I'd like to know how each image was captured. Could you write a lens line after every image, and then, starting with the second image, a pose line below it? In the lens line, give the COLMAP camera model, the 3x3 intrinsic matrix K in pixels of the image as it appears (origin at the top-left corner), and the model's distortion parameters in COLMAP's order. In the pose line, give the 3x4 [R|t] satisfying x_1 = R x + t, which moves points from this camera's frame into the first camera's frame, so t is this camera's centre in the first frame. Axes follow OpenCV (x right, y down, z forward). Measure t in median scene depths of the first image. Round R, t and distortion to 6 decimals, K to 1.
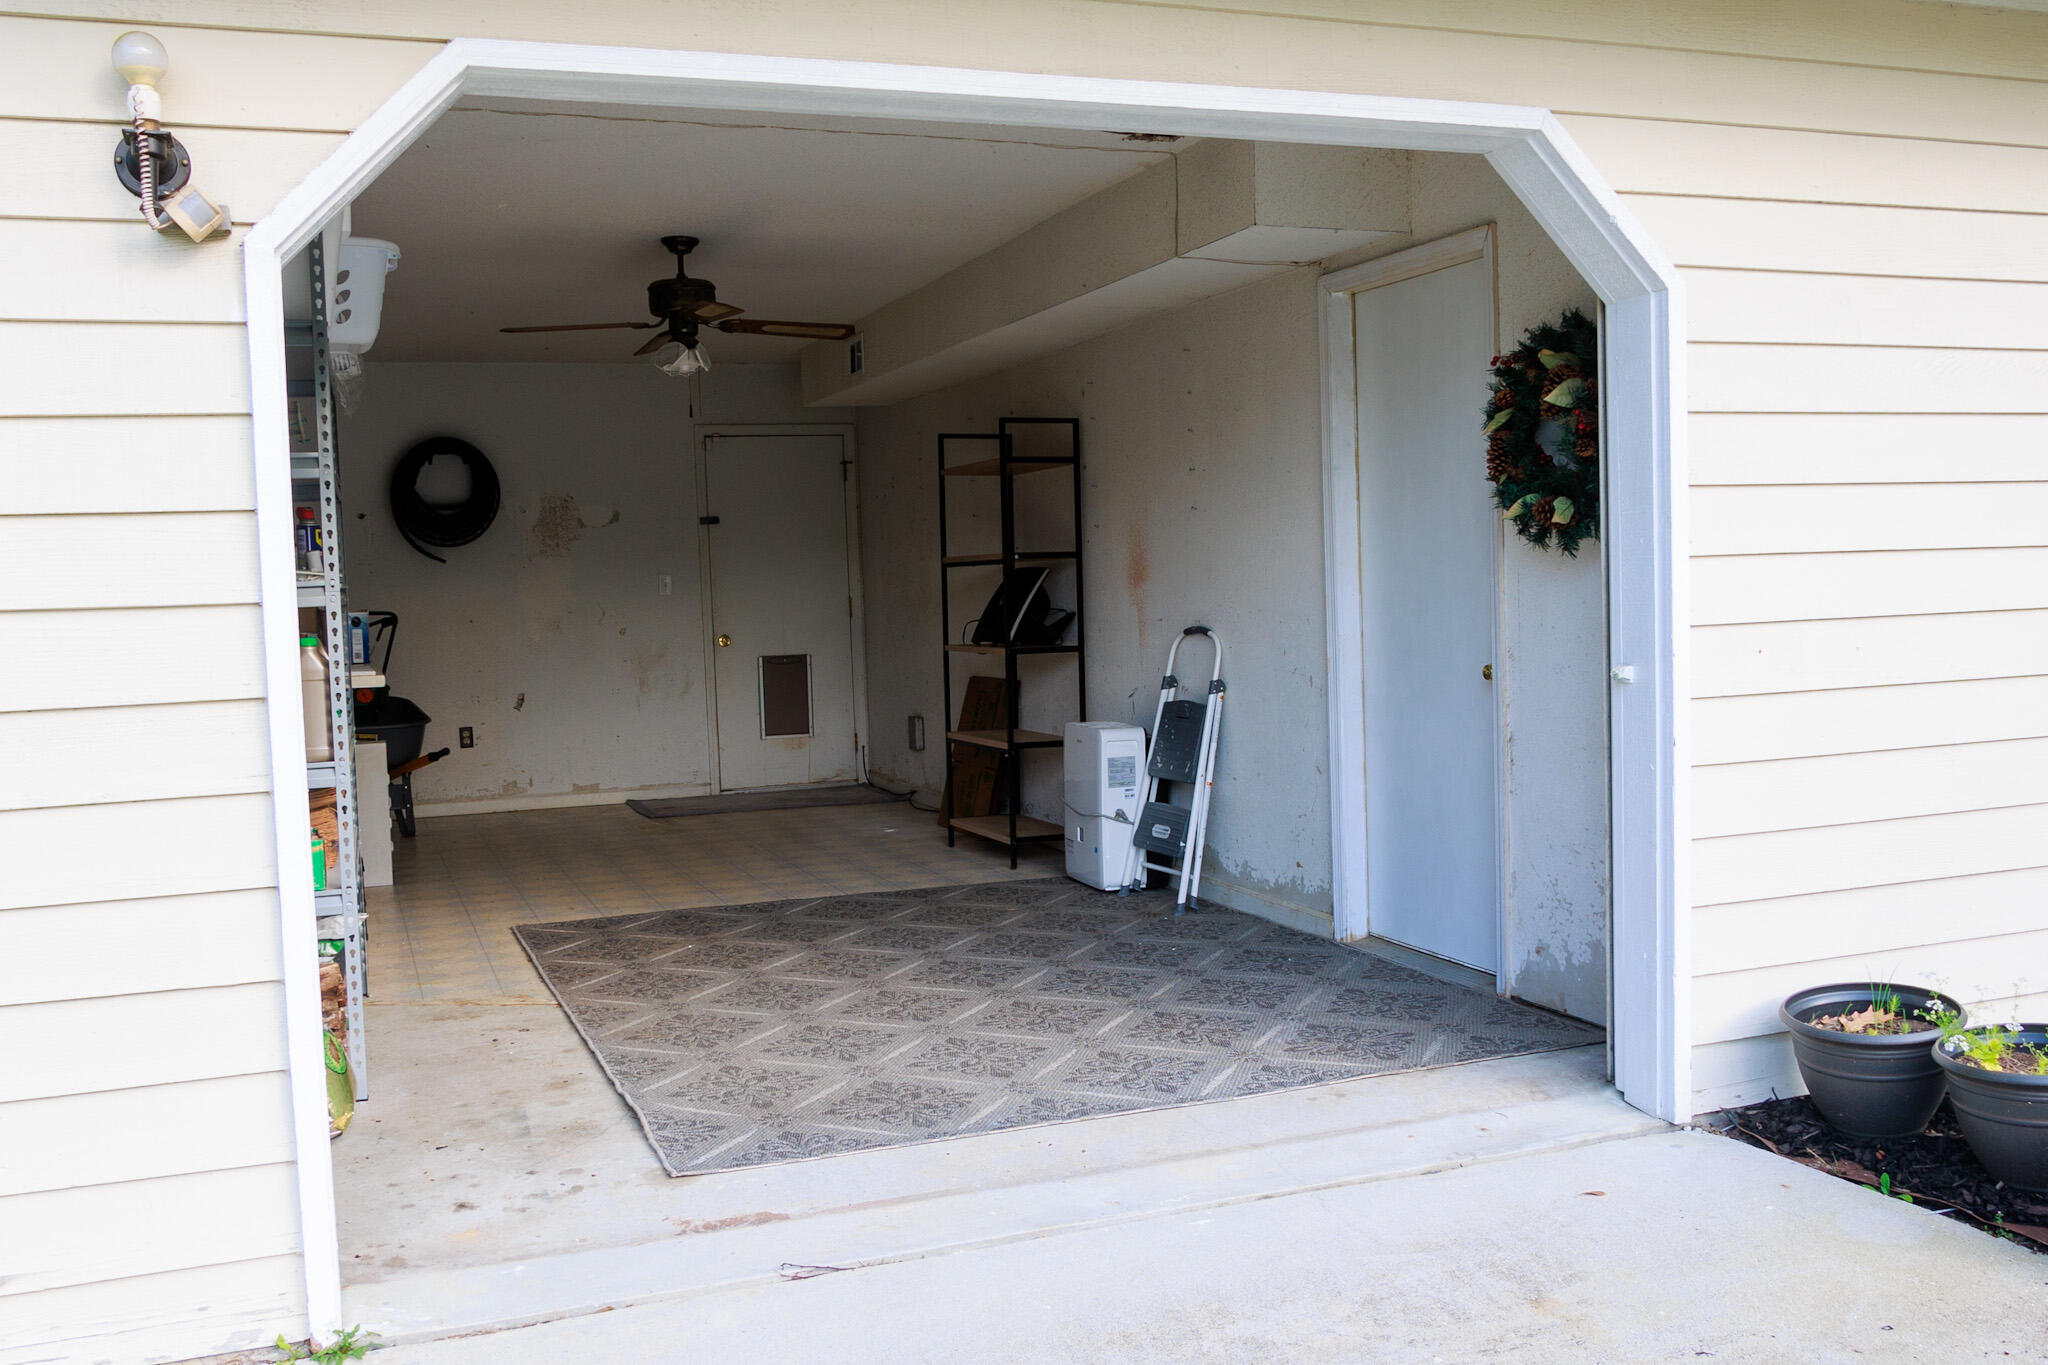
lens RADIAL K [[1941.4, 0, 1025.4], [0, 1941.4, 688.0], [0, 0, 1]] dist [-0.023135, 0.000000]
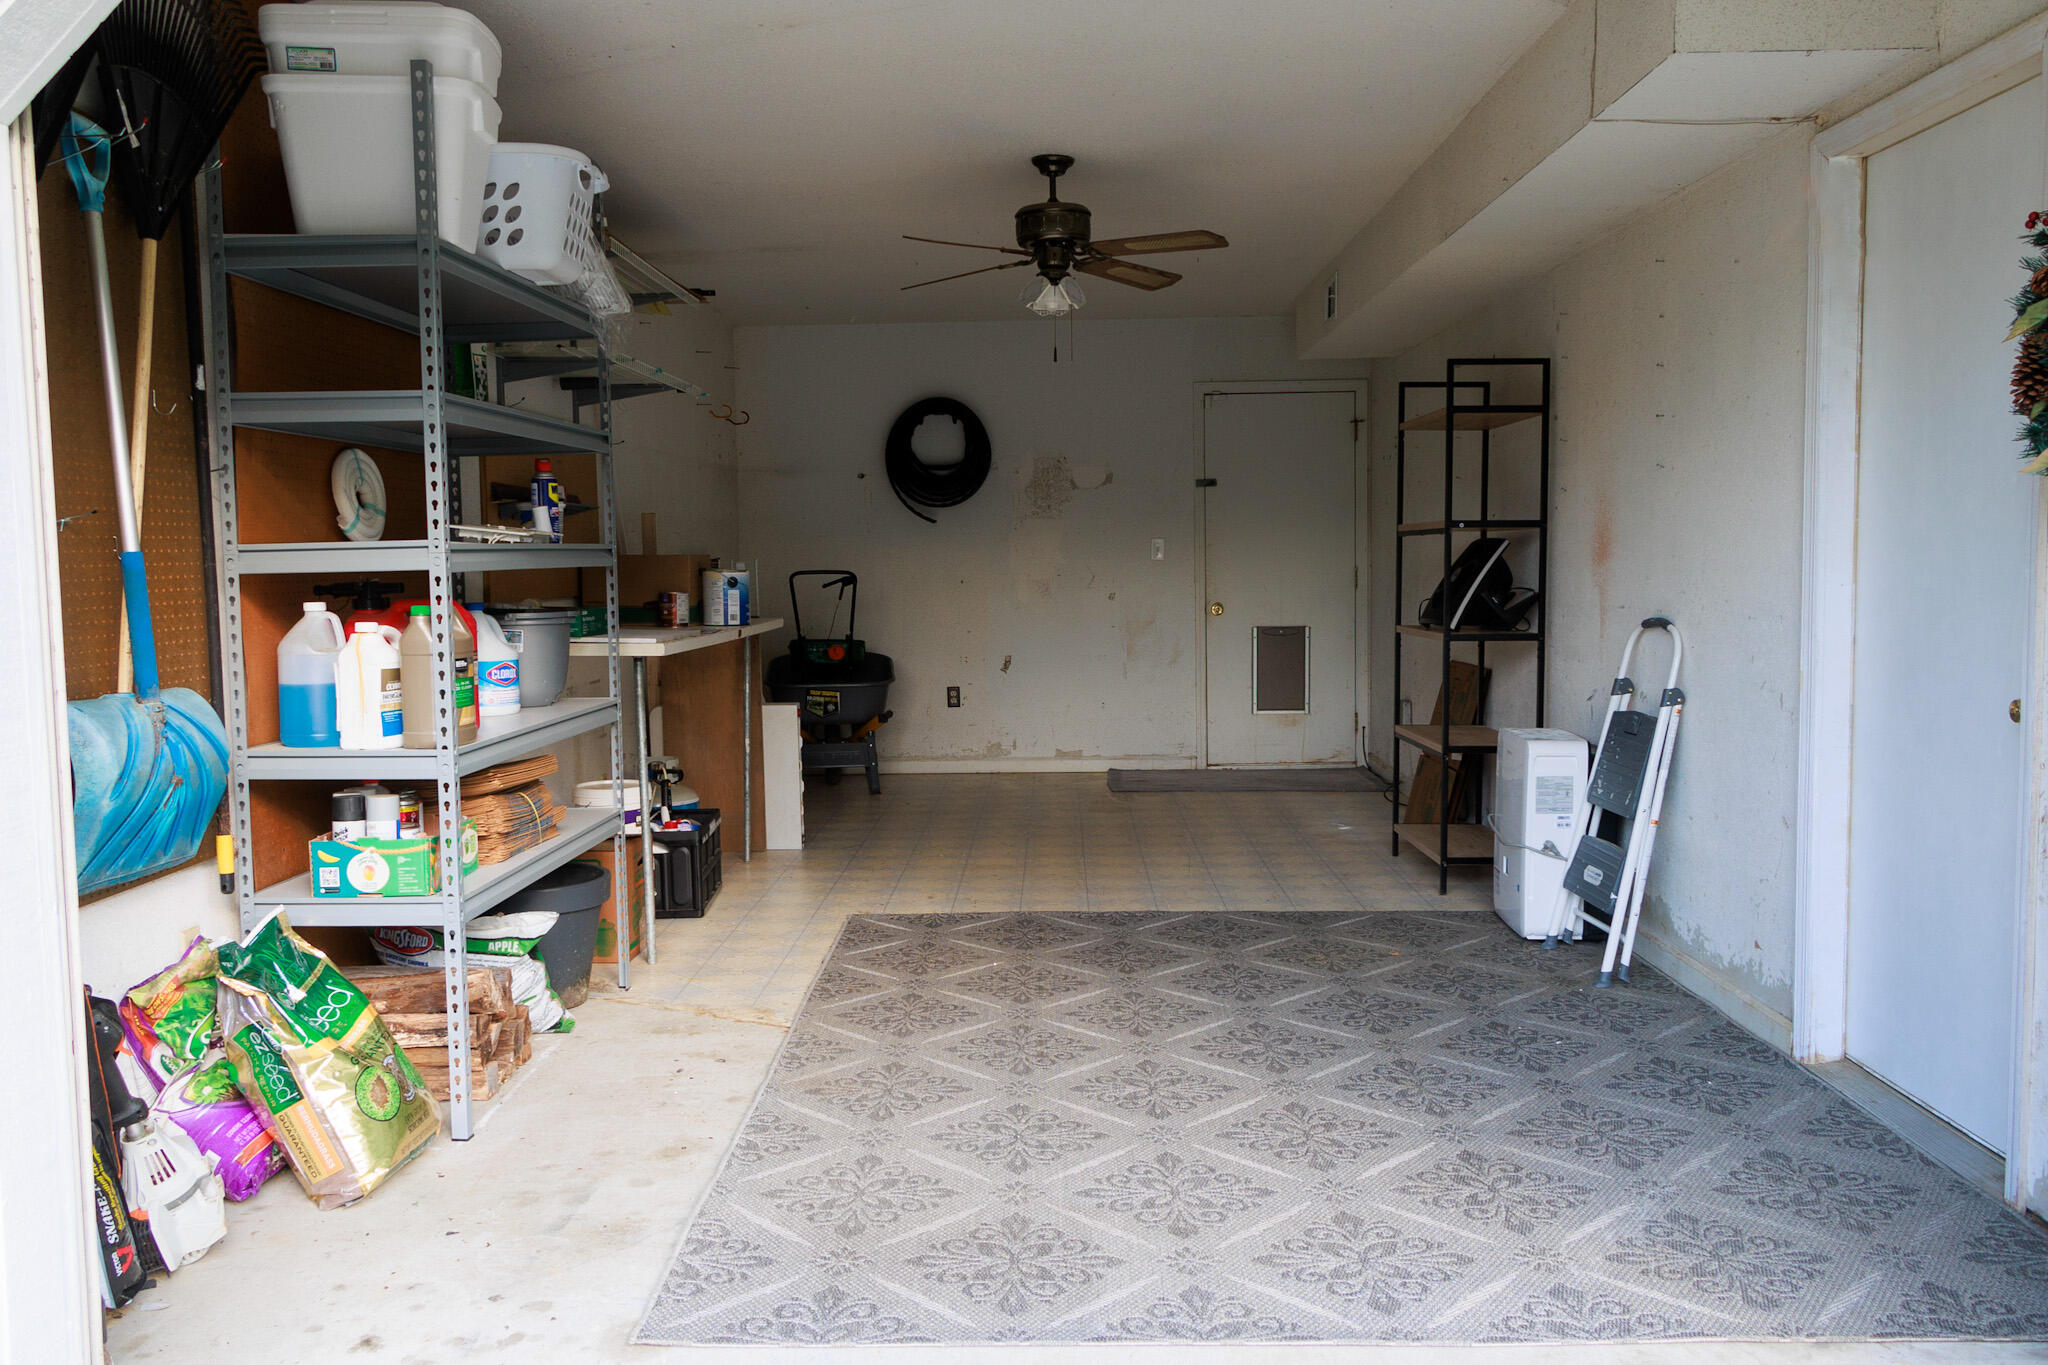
lens RADIAL K [[1712.1, 0, 1022.9], [0, 1712.1, 685.7], [0, 0, 1]] dist [-0.010437, 0.021477]
pose [[0.922317, 0.050167, -0.383164, 0.121578], [-0.039355, 0.998576, 0.036009, -0.019740], [0.384425, -0.018132, 0.922978, 0.274885]]
